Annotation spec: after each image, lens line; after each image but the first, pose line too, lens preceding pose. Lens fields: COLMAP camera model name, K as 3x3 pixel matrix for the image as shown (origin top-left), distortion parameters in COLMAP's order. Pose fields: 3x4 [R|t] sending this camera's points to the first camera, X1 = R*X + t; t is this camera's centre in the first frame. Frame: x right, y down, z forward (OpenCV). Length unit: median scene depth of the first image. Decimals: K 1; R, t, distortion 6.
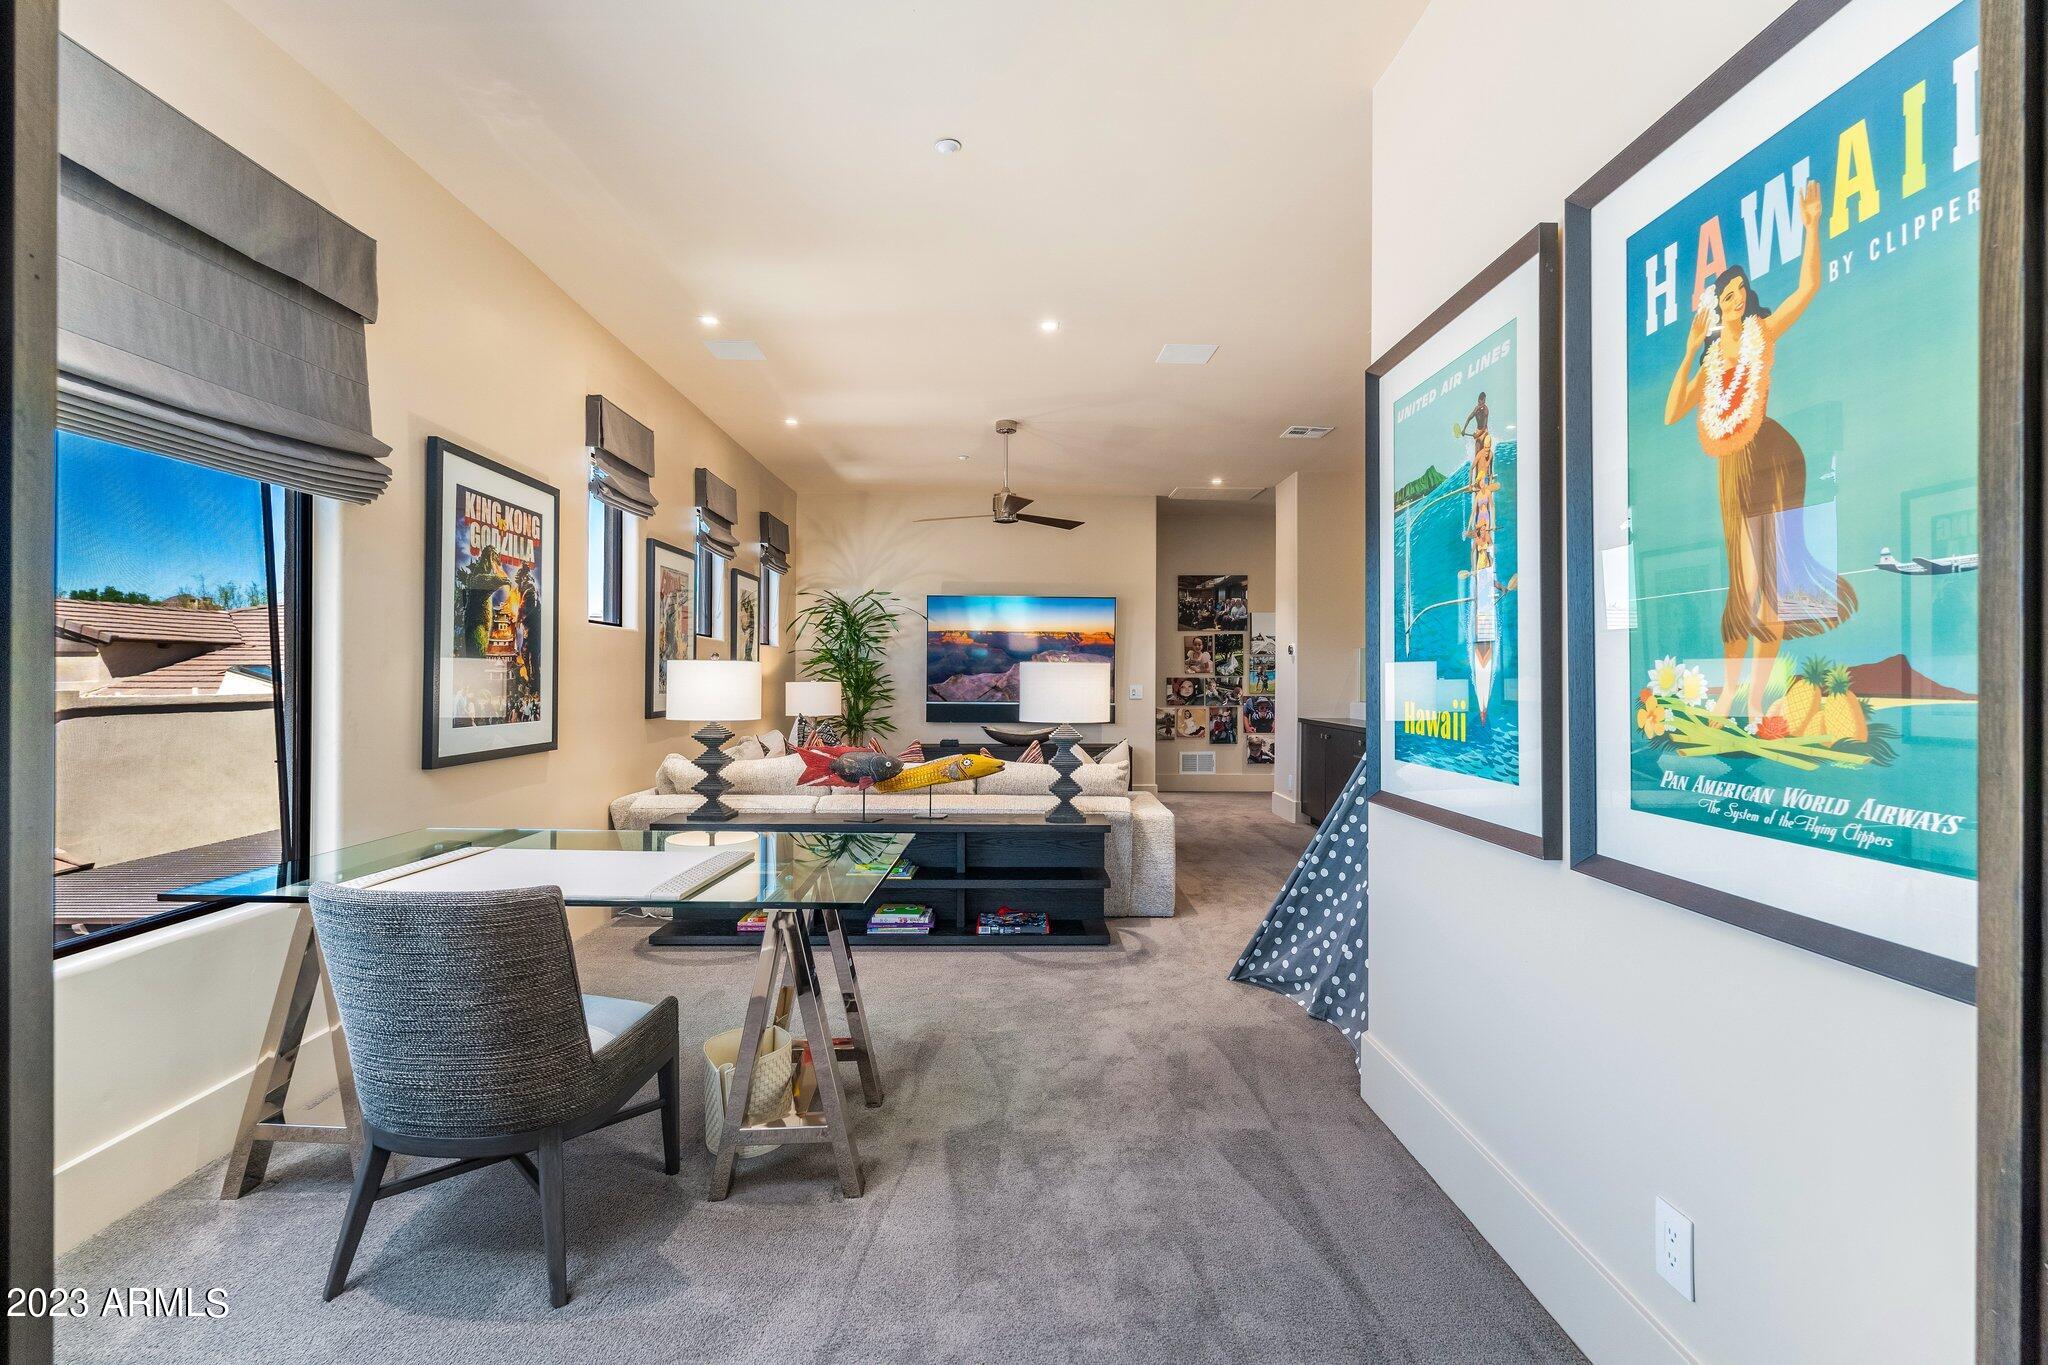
lens RADIAL K [[949.5, 0, 1024.0], [0, 949.5, 682.5], [0, 0, 1]] dist [-0.002245, -0.000848]
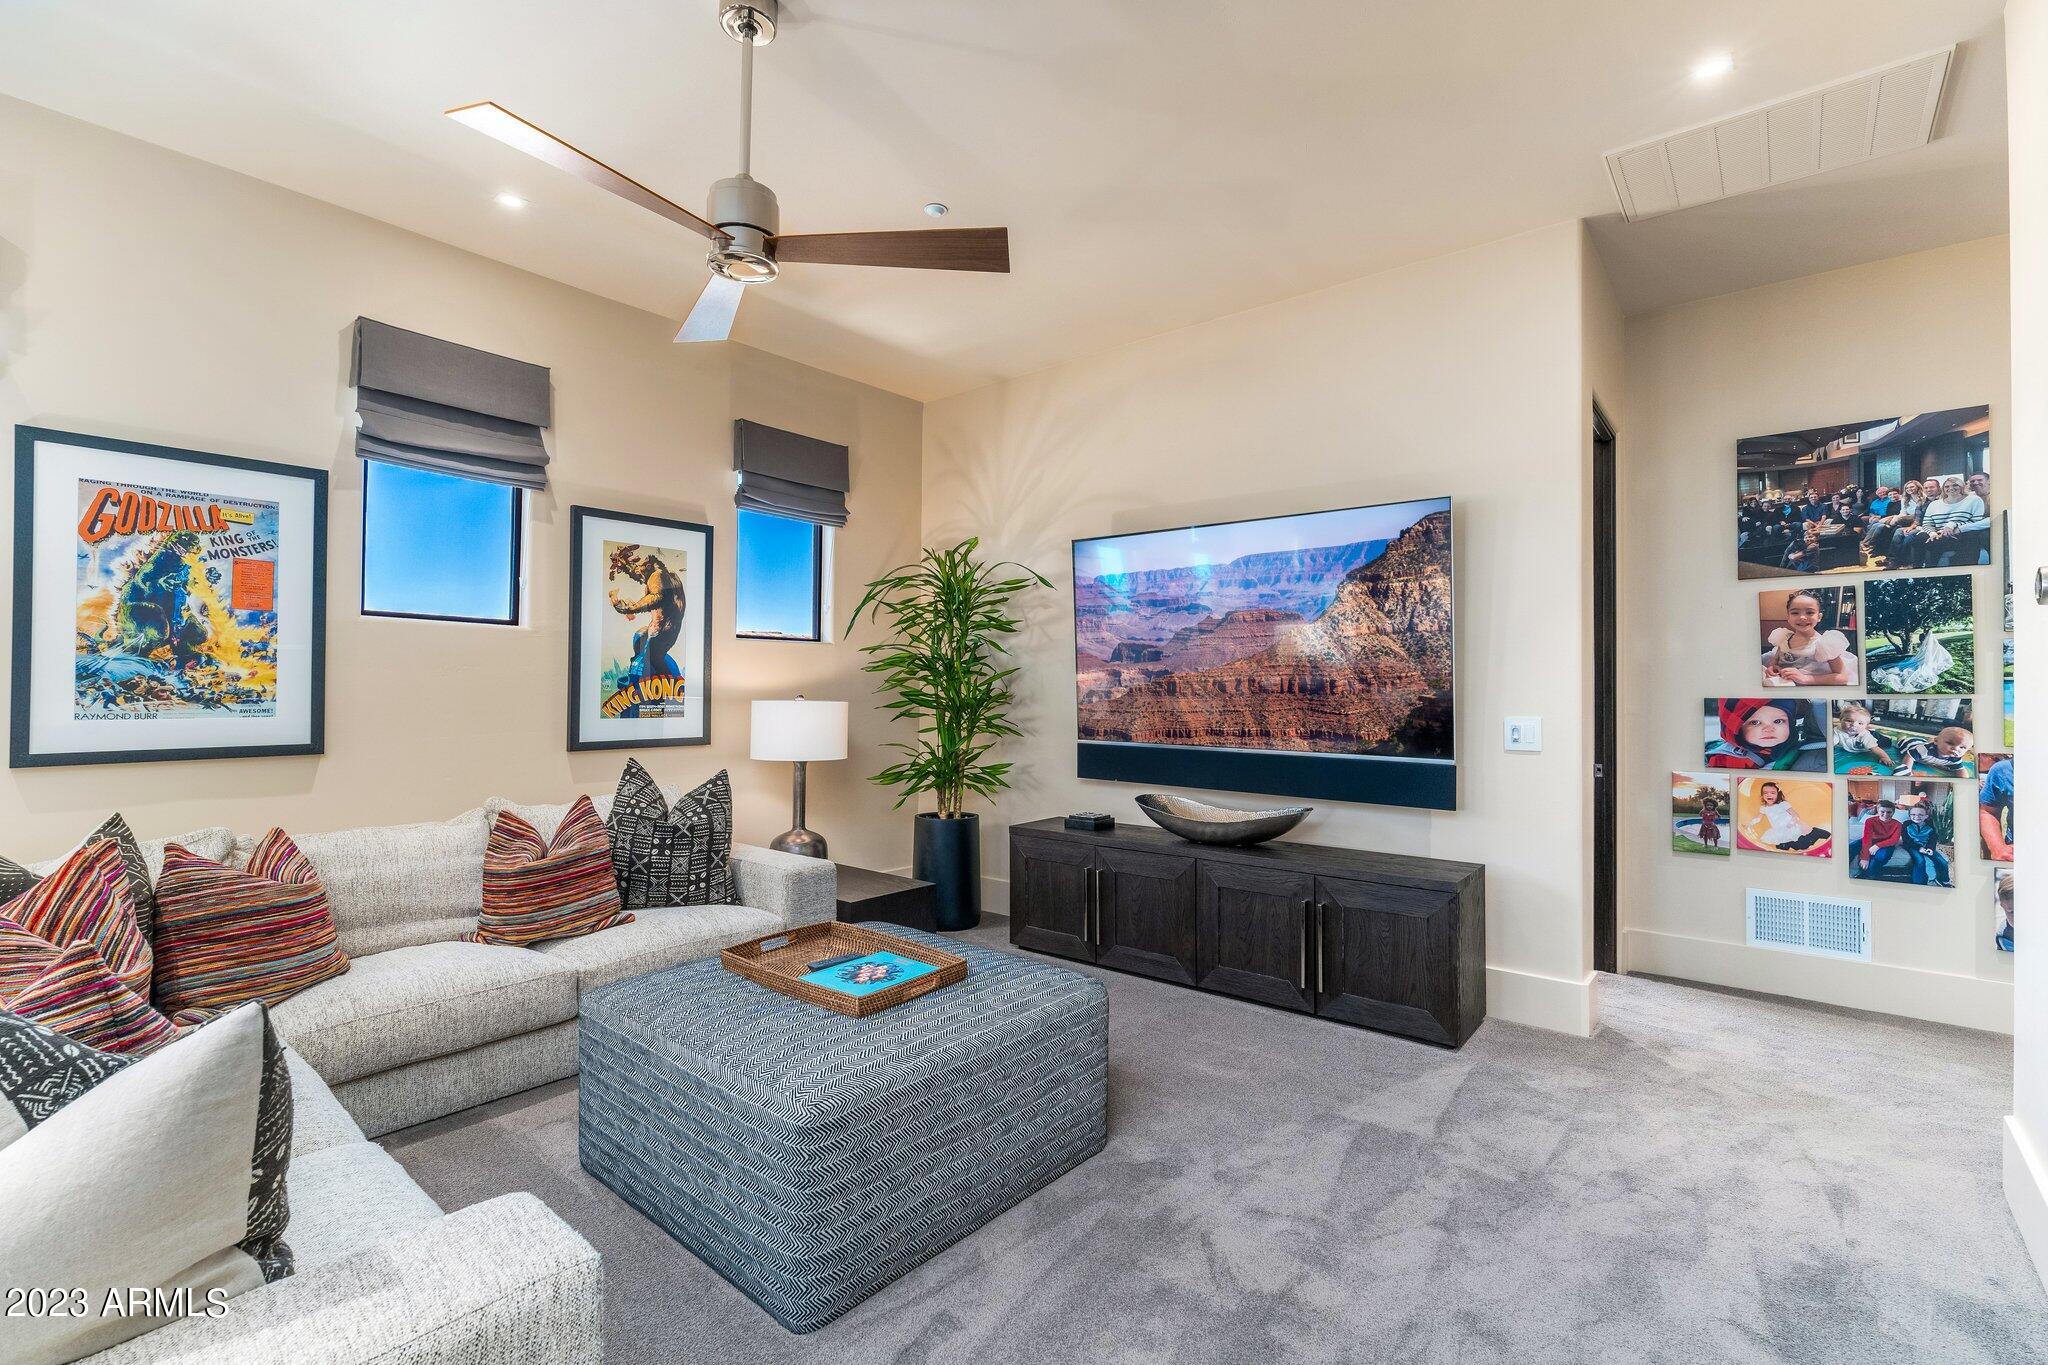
lens RADIAL K [[924.2, 0, 1020.3], [0, 924.2, 676.4], [0, 0, 1]] dist [0.000140, -0.000212]
pose [[0.747554, -0.007040, -0.664163, 0.195023], [-0.009182, 0.999739, -0.020932, -0.003396], [0.664137, 0.021746, 0.747294, 0.516792]]
